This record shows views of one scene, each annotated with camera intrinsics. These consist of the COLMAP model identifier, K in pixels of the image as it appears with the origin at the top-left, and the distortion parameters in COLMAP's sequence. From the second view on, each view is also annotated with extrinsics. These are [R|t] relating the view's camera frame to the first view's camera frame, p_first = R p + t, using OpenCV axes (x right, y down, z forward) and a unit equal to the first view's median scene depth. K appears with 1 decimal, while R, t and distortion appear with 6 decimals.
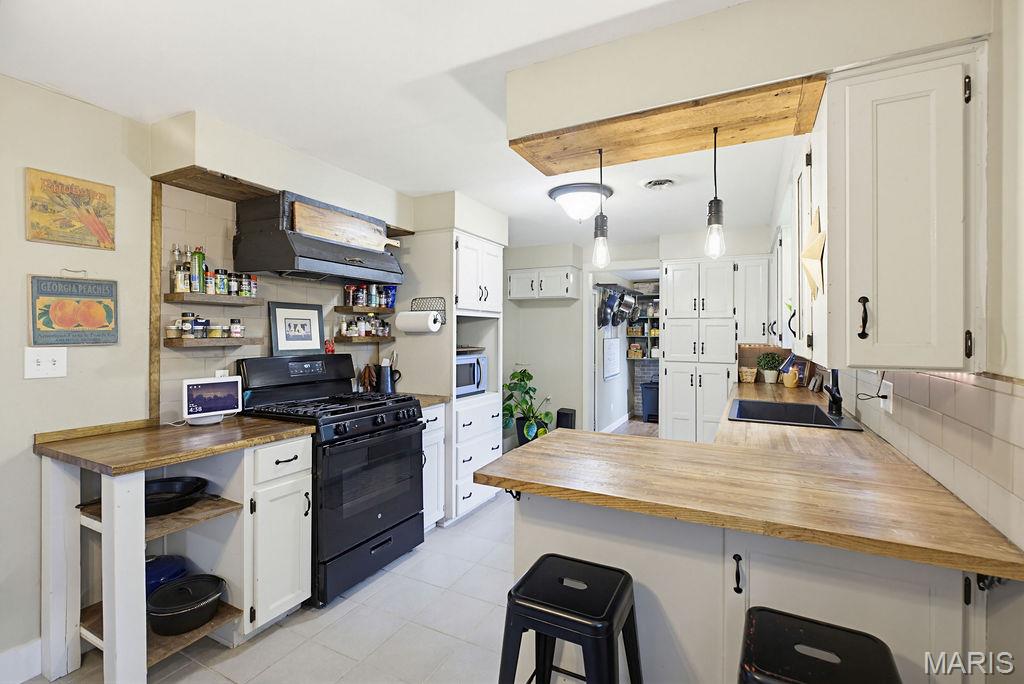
lens RADIAL K [[466.8, 0, 511.0], [0, 466.8, 333.7], [0, 0, 1]] dist [-0.000892, -0.000074]
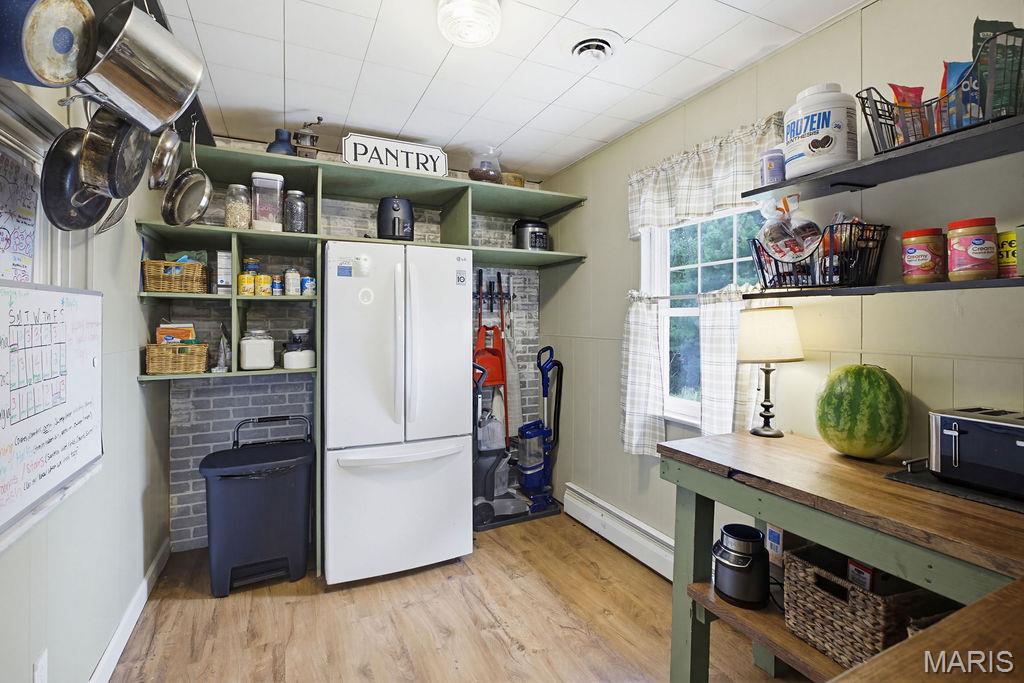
lens RADIAL K [[472.1, 0, 513.0], [0, 472.1, 323.5], [0, 0, 1]] dist [-0.001735, -0.000221]
pose [[0.601852, 0.001058, 0.798607, 0.162138], [-0.006549, 0.999972, 0.003611, 0.019838], [-0.798581, -0.007404, 0.601842, 0.673308]]
